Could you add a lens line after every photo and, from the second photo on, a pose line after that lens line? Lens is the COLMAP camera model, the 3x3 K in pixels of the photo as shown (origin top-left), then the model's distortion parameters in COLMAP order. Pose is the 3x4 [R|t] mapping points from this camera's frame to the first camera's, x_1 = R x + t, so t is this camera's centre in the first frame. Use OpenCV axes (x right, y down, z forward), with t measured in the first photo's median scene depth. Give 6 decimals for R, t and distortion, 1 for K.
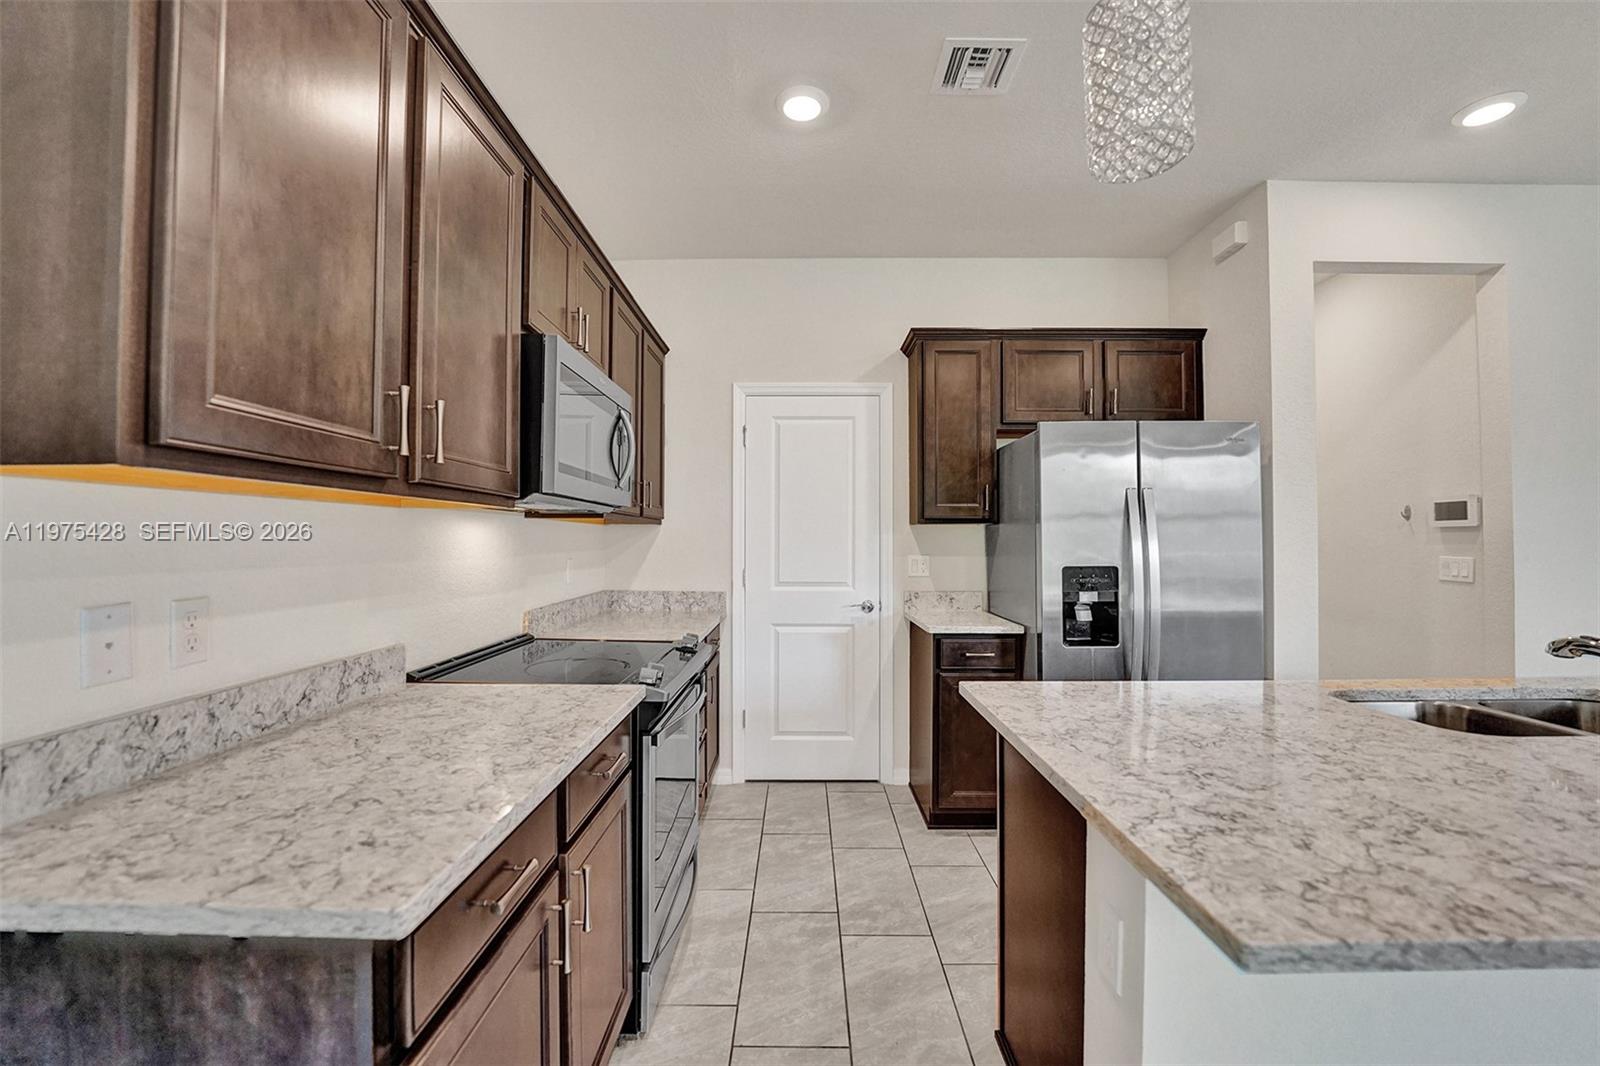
lens RADIAL K [[650.1, 0, 797.4], [0, 650.1, 534.6], [0, 0, 1]] dist [-0.029350, 0.003501]
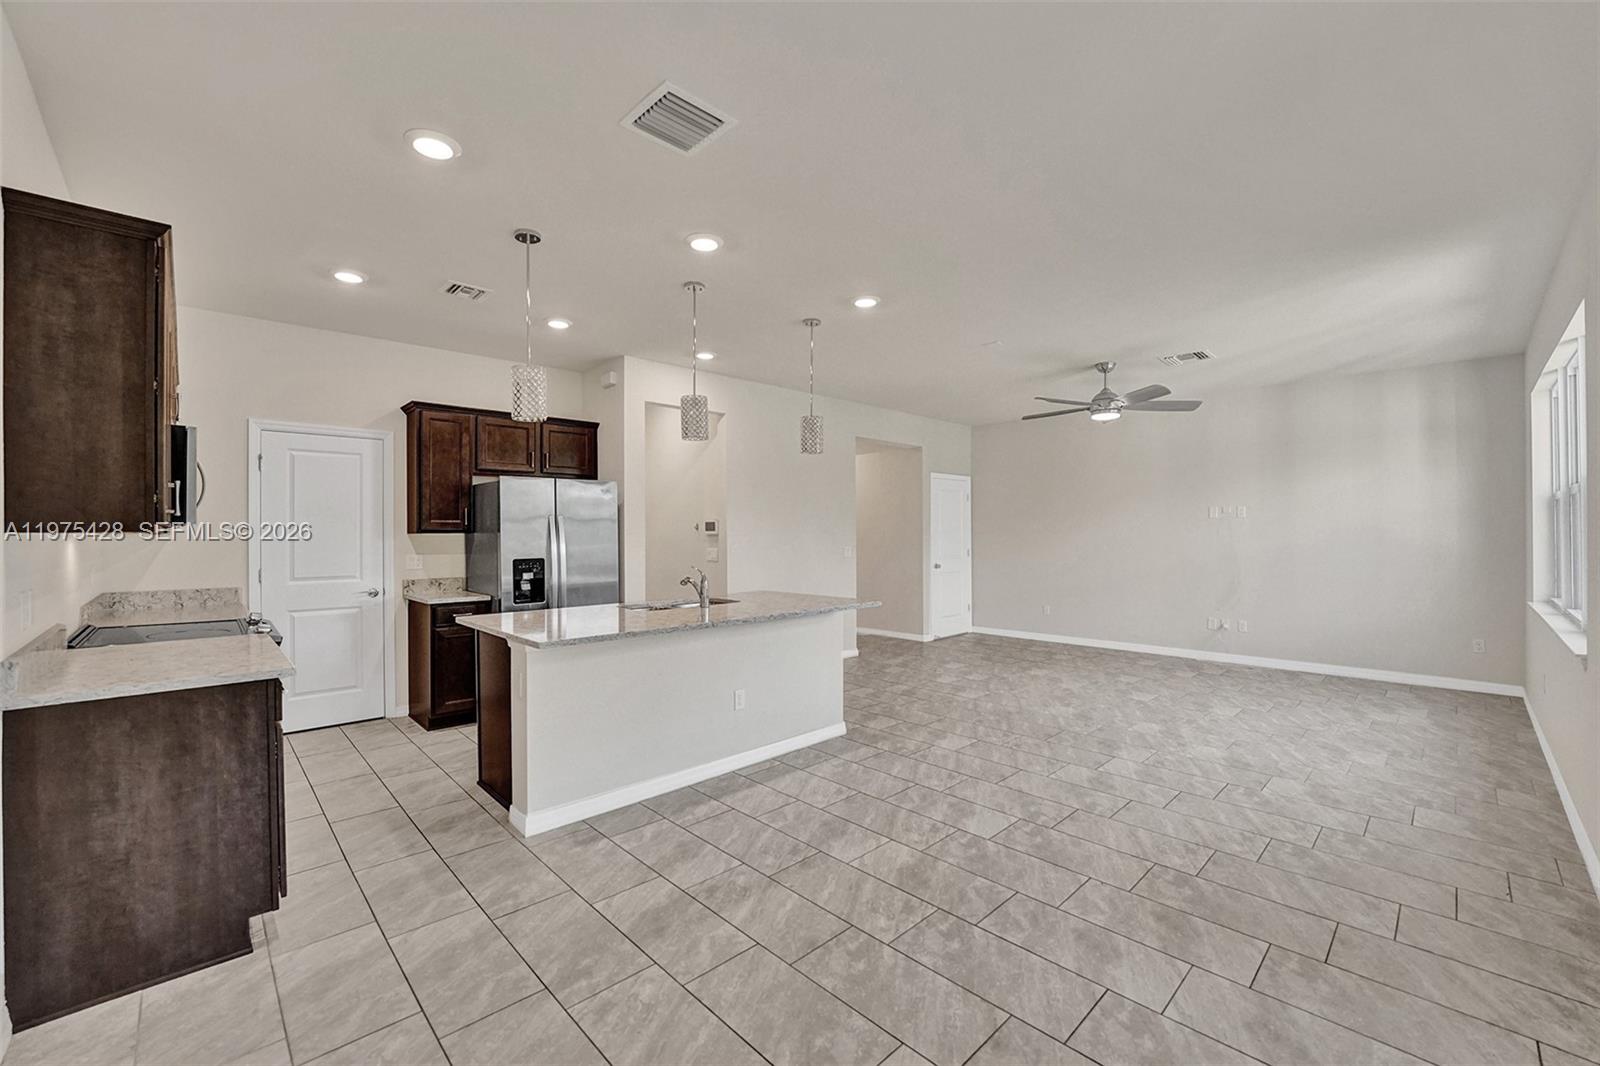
lens RADIAL K [[651.3, 0, 796.2], [0, 651.3, 531.1], [0, 0, 1]] dist [-0.029201, 0.003811]
pose [[0.717532, -0.001741, 0.696524, -0.251666], [-0.001478, 0.999991, 0.004022, -0.033351], [-0.696524, -0.003915, 0.717522, -0.760572]]
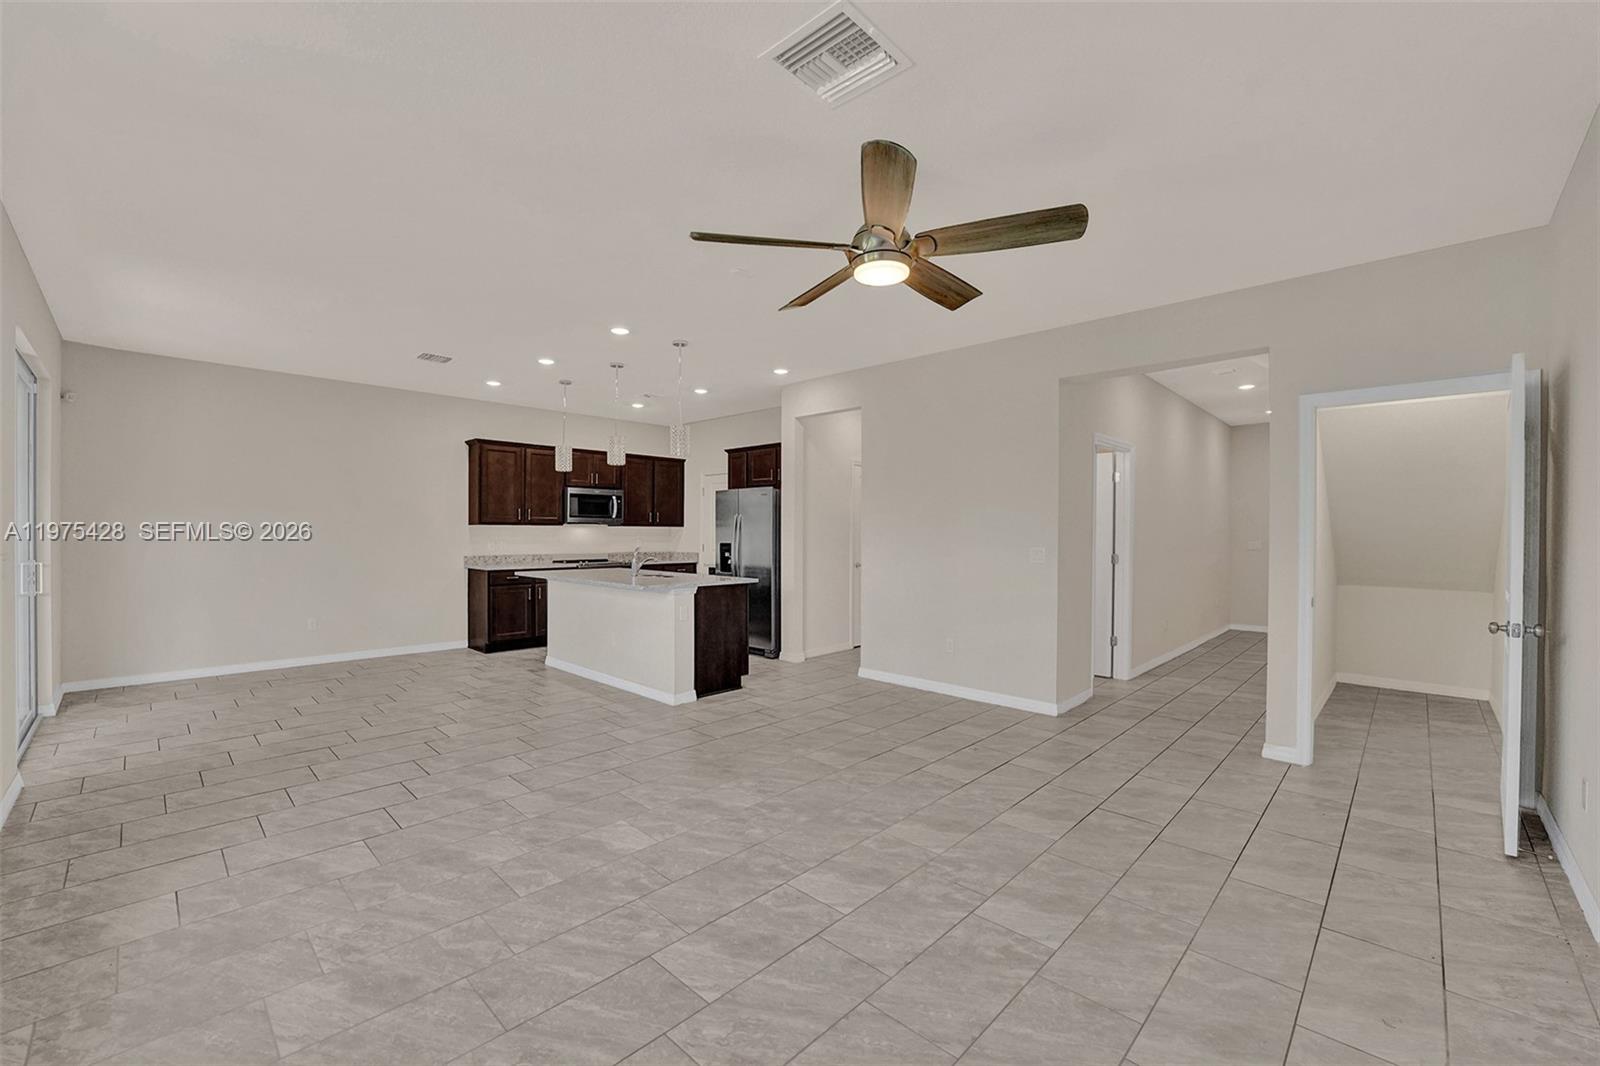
lens RADIAL K [[650.1, 0, 797.4], [0, 650.1, 534.6], [0, 0, 1]] dist [-0.029350, 0.003501]
pose [[0.726542, 0.007752, -0.687079, 2.457897], [0.000419, 0.999931, 0.011724, -0.018931], [0.687122, -0.008806, 0.726489, -0.756826]]
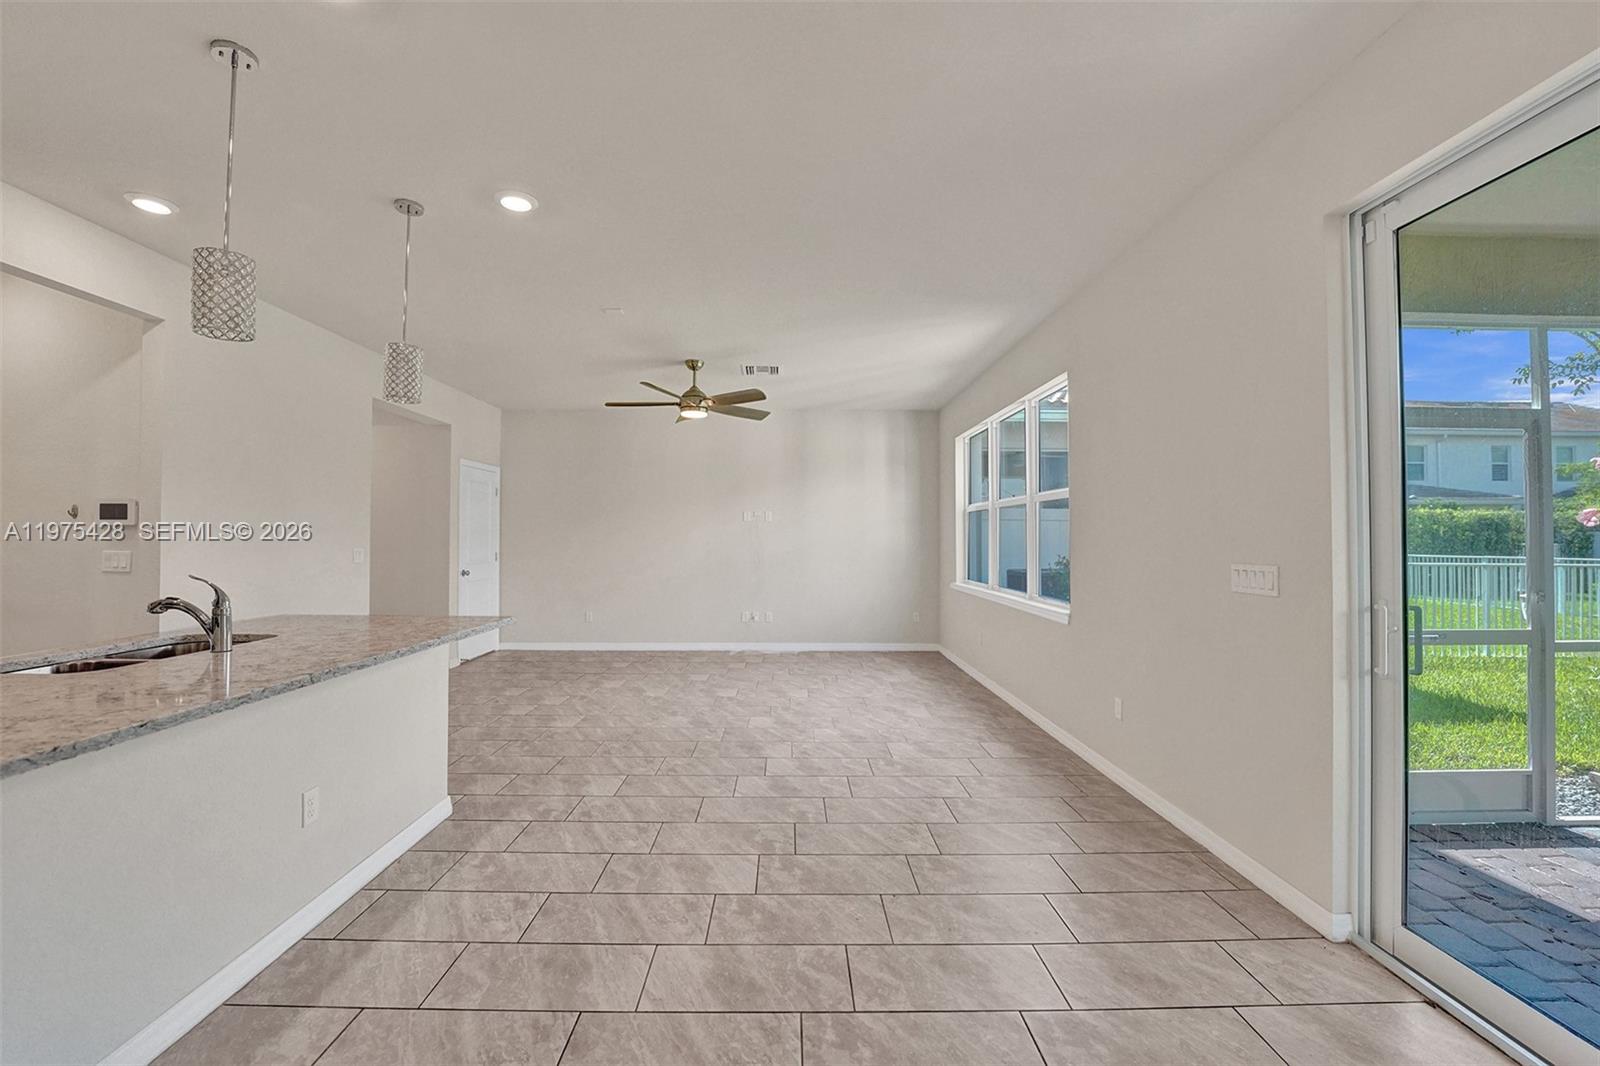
lens RADIAL K [[655.8, 0, 791.7], [0, 655.8, 527.6], [0, 0, 1]] dist [-0.029465, 0.003643]
pose [[-0.014130, 0.018606, 0.999727, -0.171149], [-0.010660, 0.999767, -0.018758, 0.000473], [-0.999843, -0.010922, -0.013929, -0.251815]]
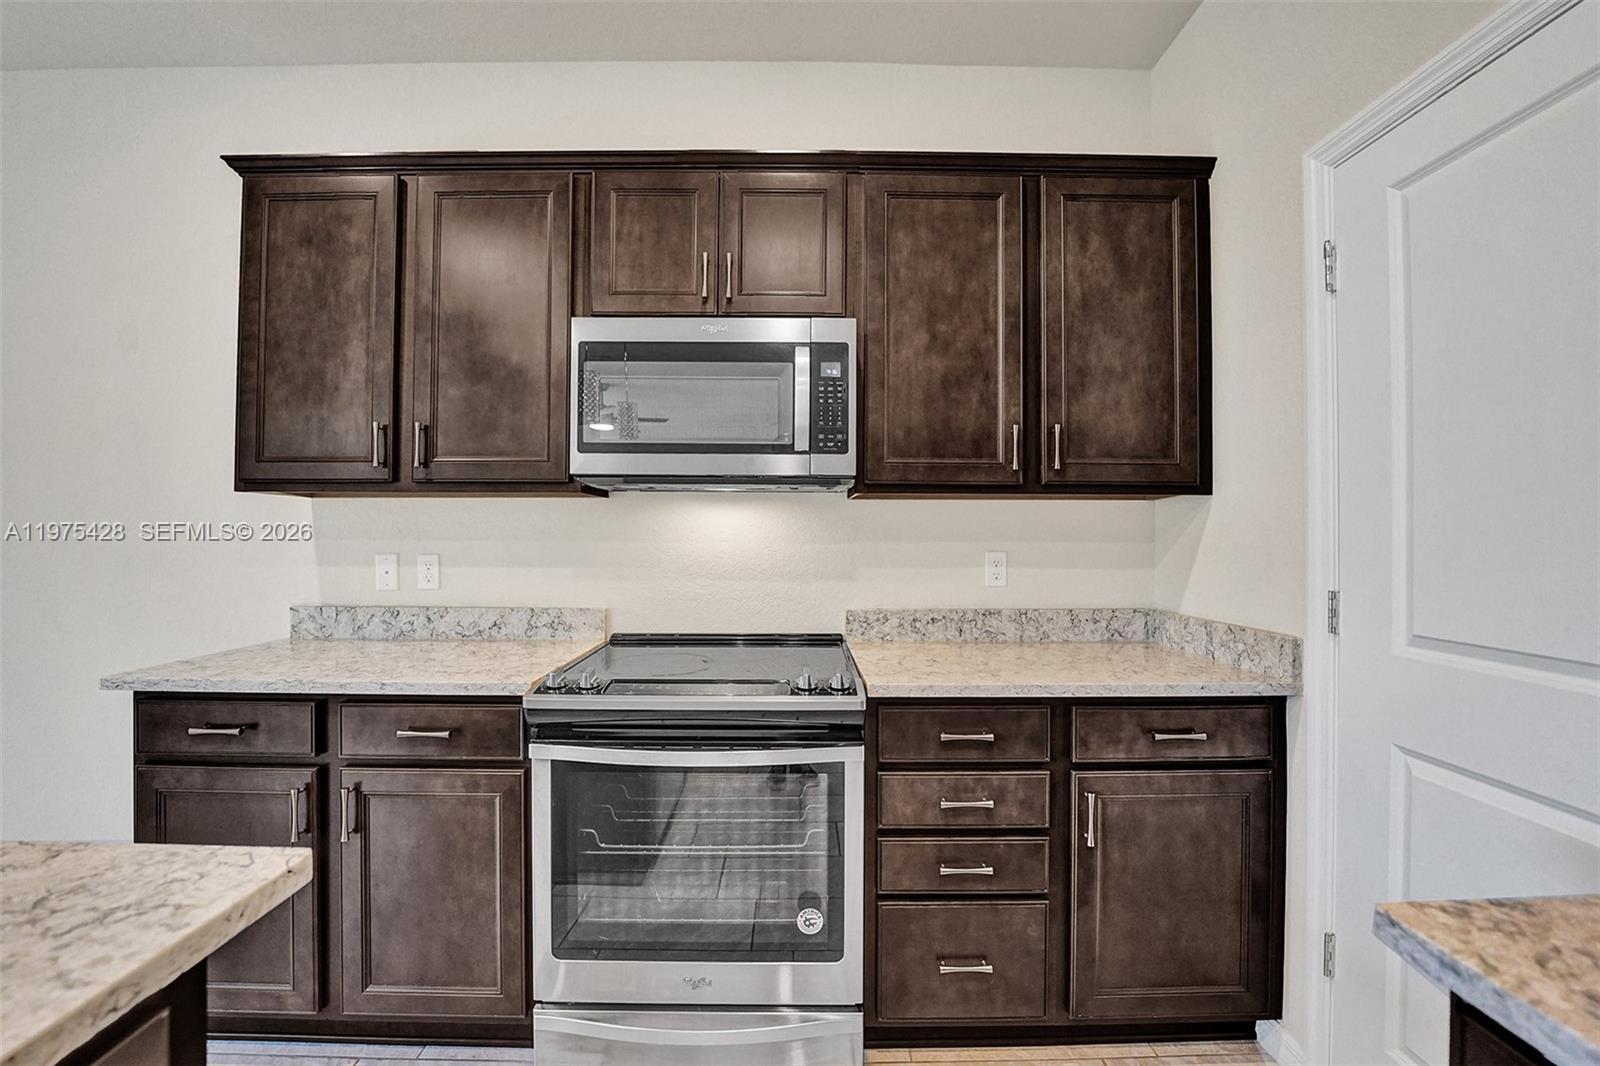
lens RADIAL K [[658.2, 0, 800.0], [0, 658.2, 533.0], [0, 0, 1]] dist [-0.027381, 0.000994]
pose [[0.015105, -0.007896, -0.999855, 0.404162], [0.005290, 0.999955, -0.007817, 0.022515], [0.999872, -0.005171, 0.015146, 0.832519]]
